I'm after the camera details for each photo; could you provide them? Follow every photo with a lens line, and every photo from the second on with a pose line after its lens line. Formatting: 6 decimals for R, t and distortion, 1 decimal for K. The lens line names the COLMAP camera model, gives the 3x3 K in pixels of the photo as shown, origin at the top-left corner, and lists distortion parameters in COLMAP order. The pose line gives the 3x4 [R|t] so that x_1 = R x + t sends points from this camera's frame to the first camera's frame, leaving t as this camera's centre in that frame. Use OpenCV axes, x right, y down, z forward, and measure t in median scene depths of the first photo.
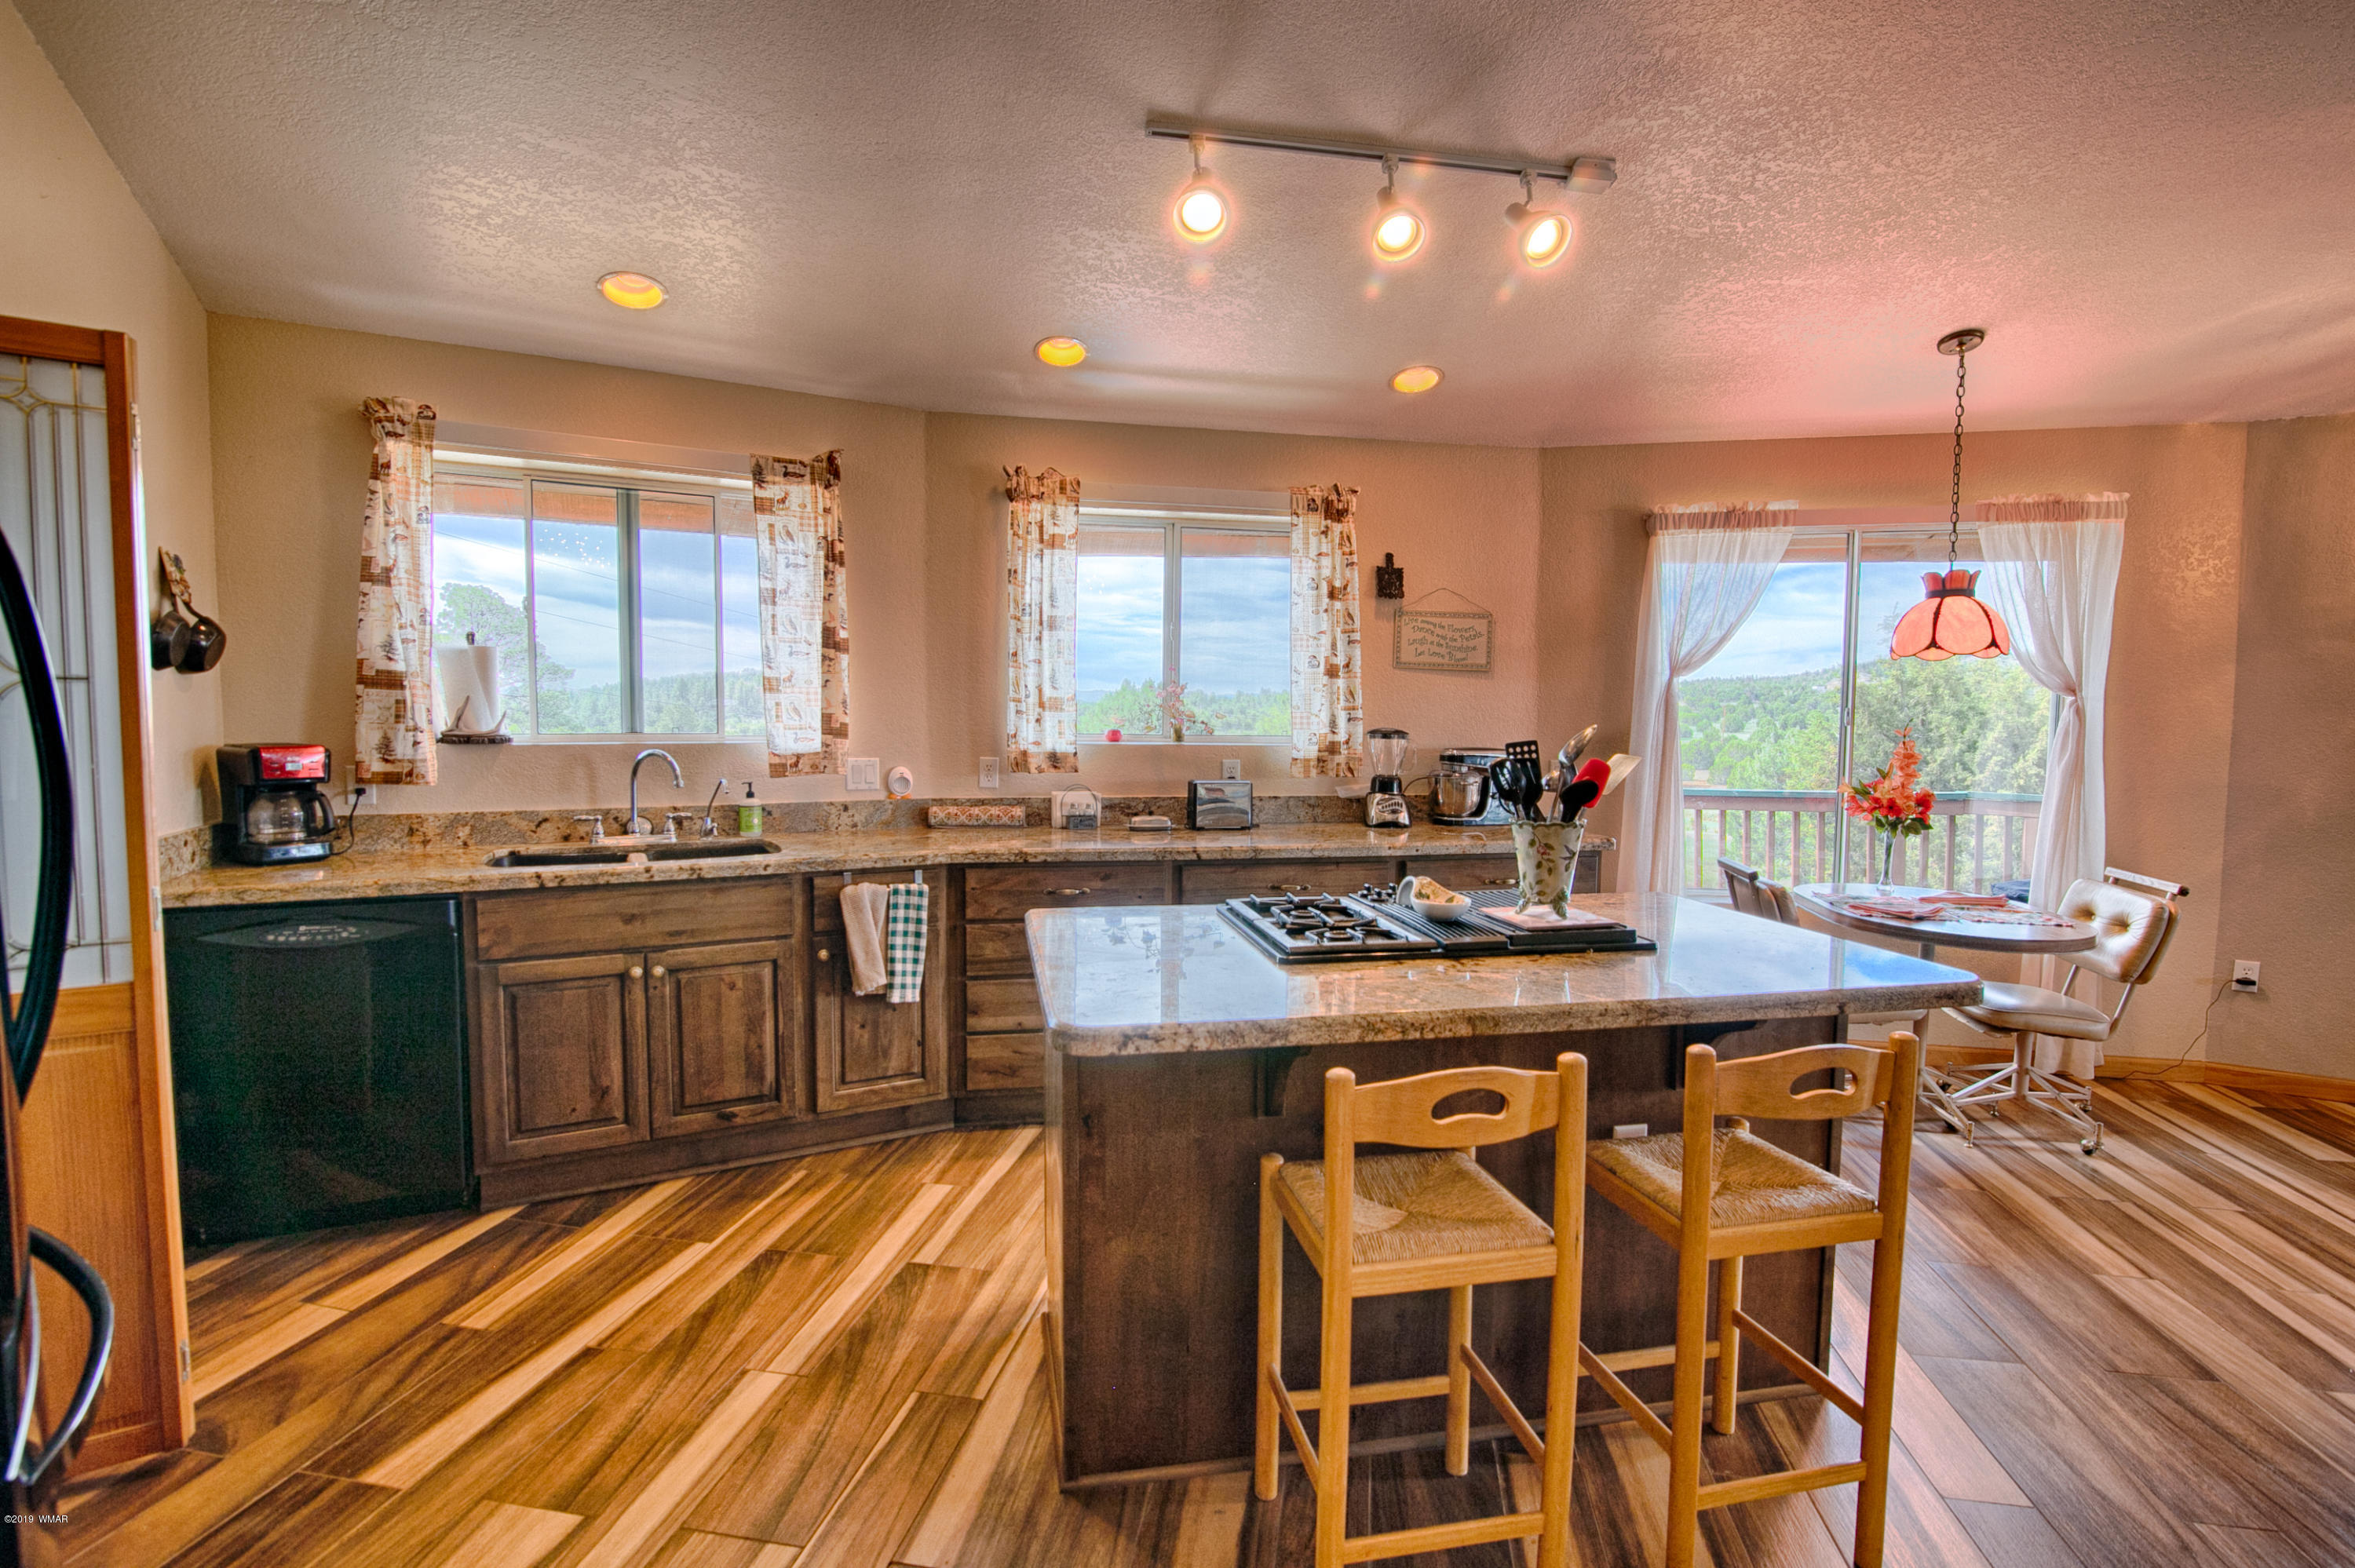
lens RADIAL K [[1096.8, 0, 1177.5], [0, 1096.8, 784.0], [0, 0, 1]] dist [-0.013301, 0.000403]
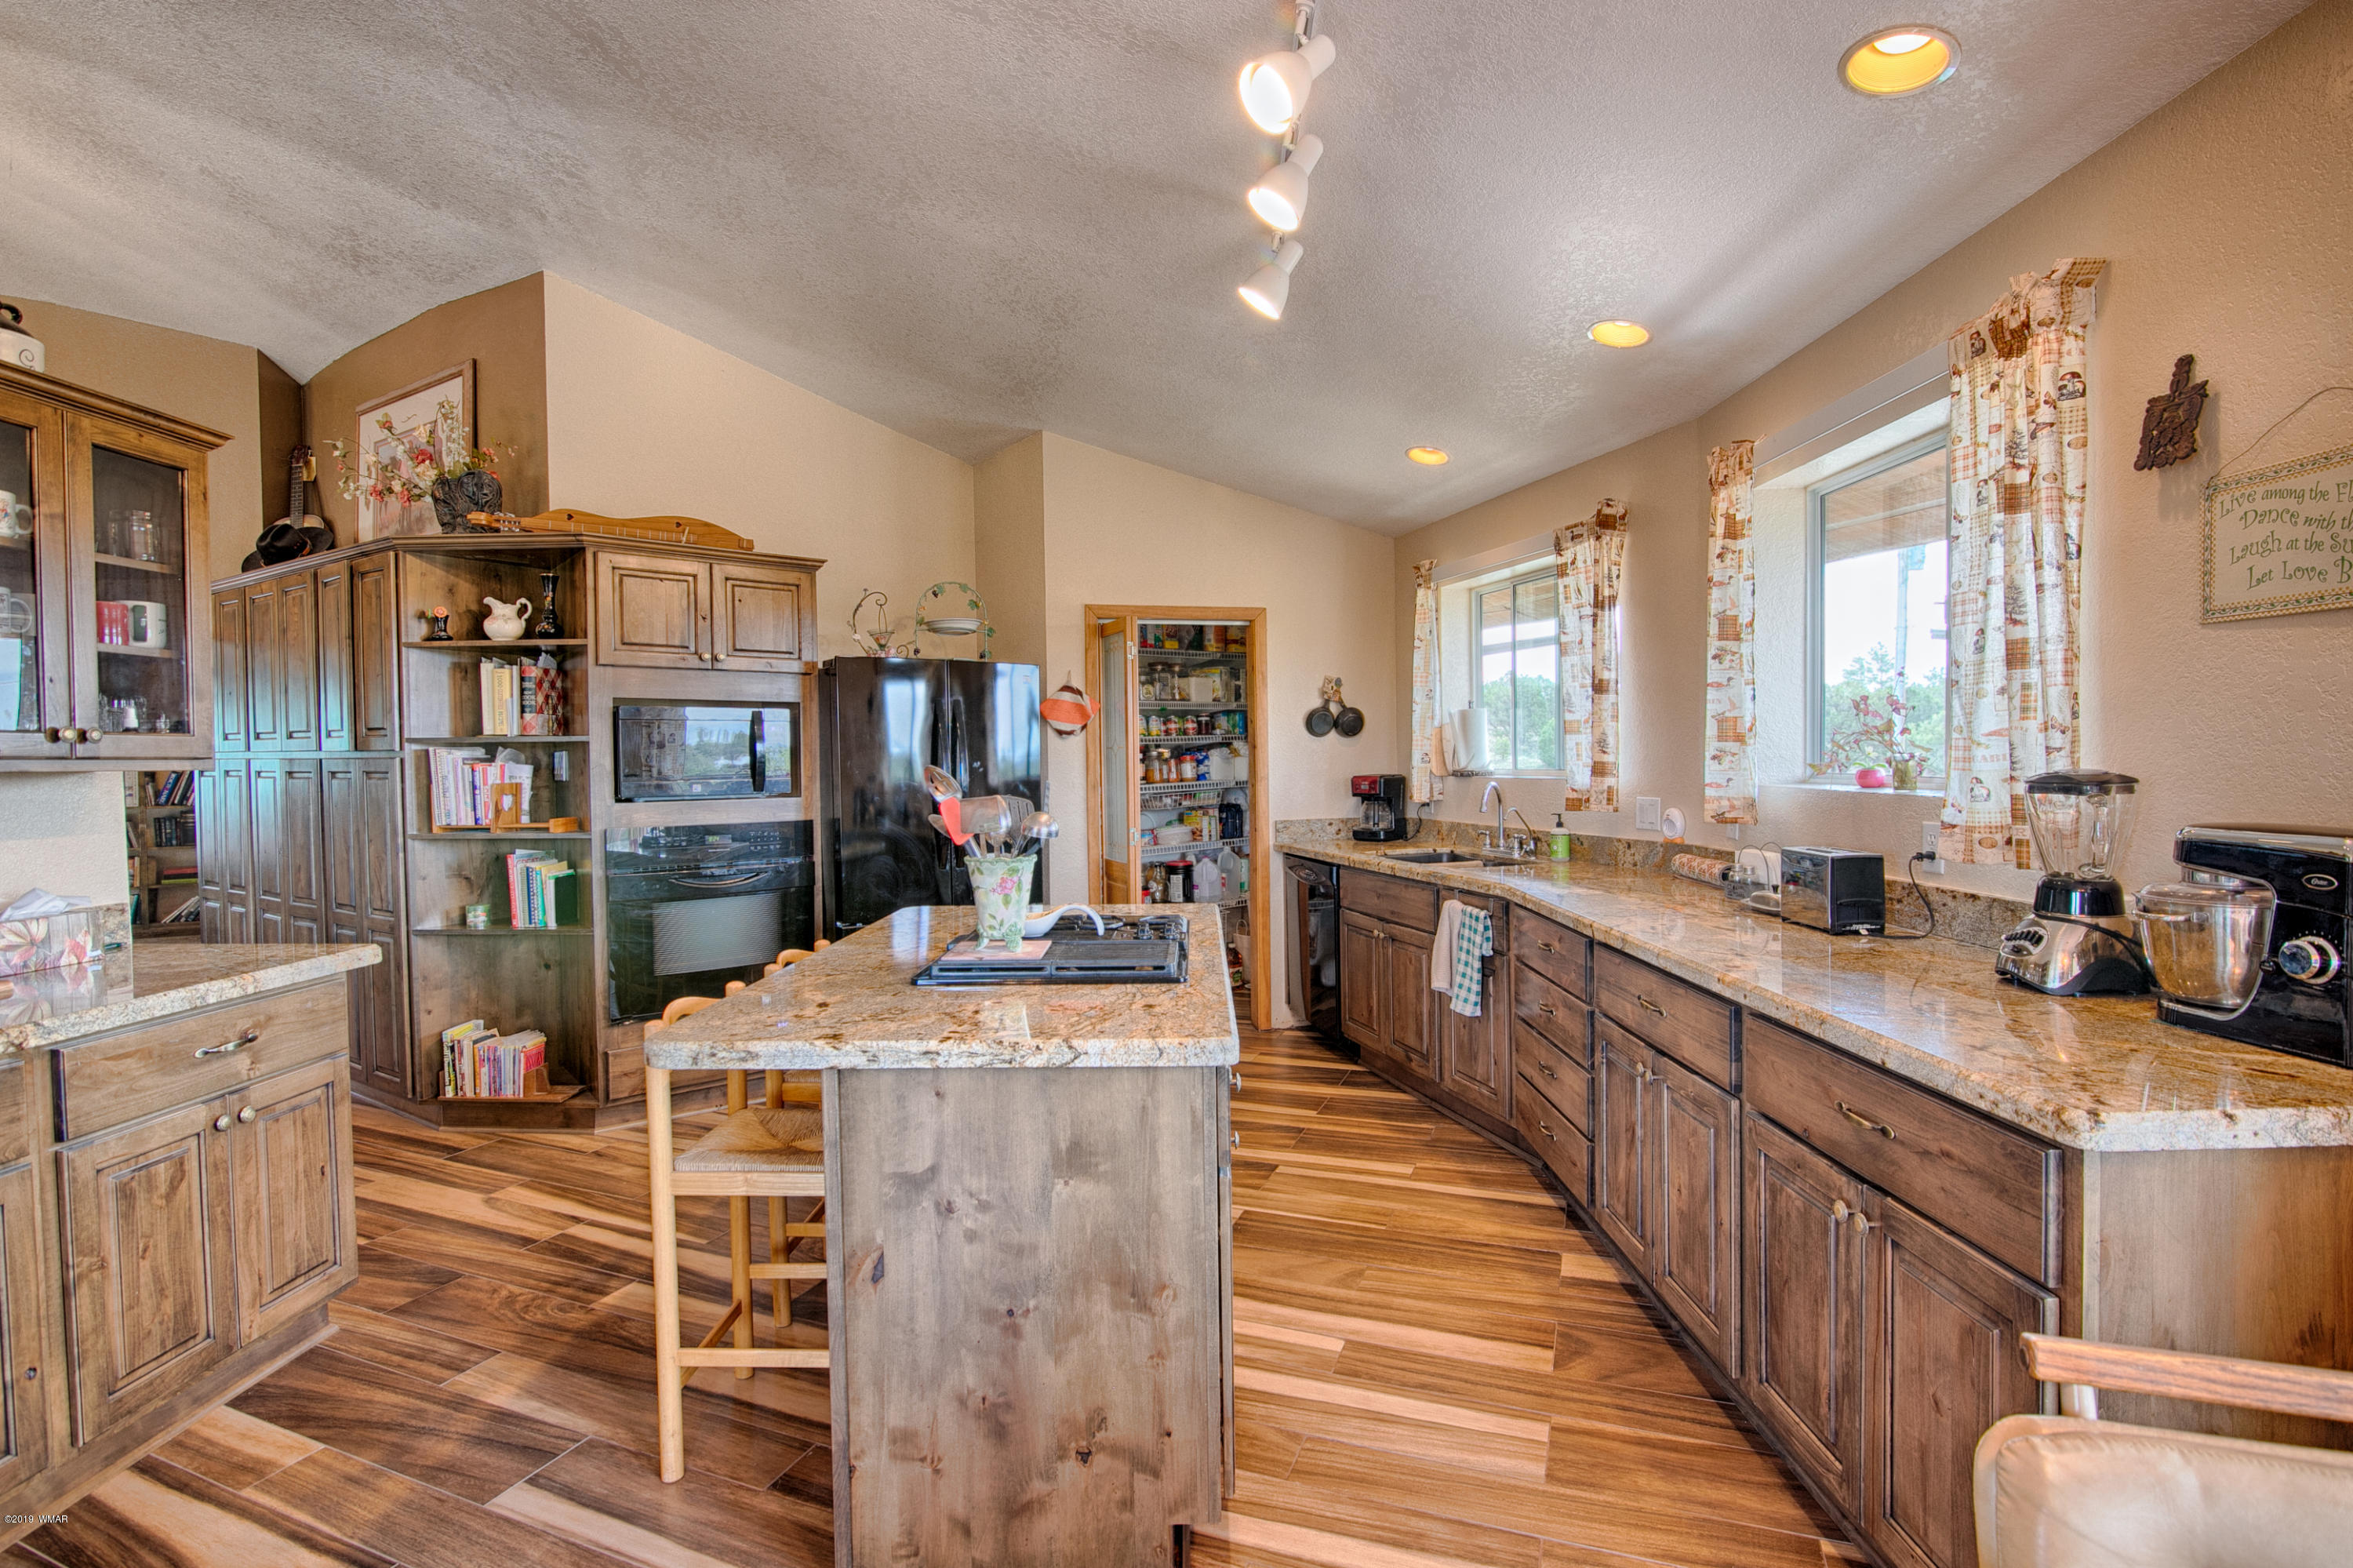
lens RADIAL K [[1096.0, 0, 1176.5], [0, 1096.0, 784.0], [0, 0, 1]] dist [-0.013301, 0.000403]
pose [[-0.205900, 0.018182, -0.978404, 0.766589], [-0.046900, 0.998495, 0.028425, -0.043851], [0.977449, 0.051739, -0.204737, 0.796564]]
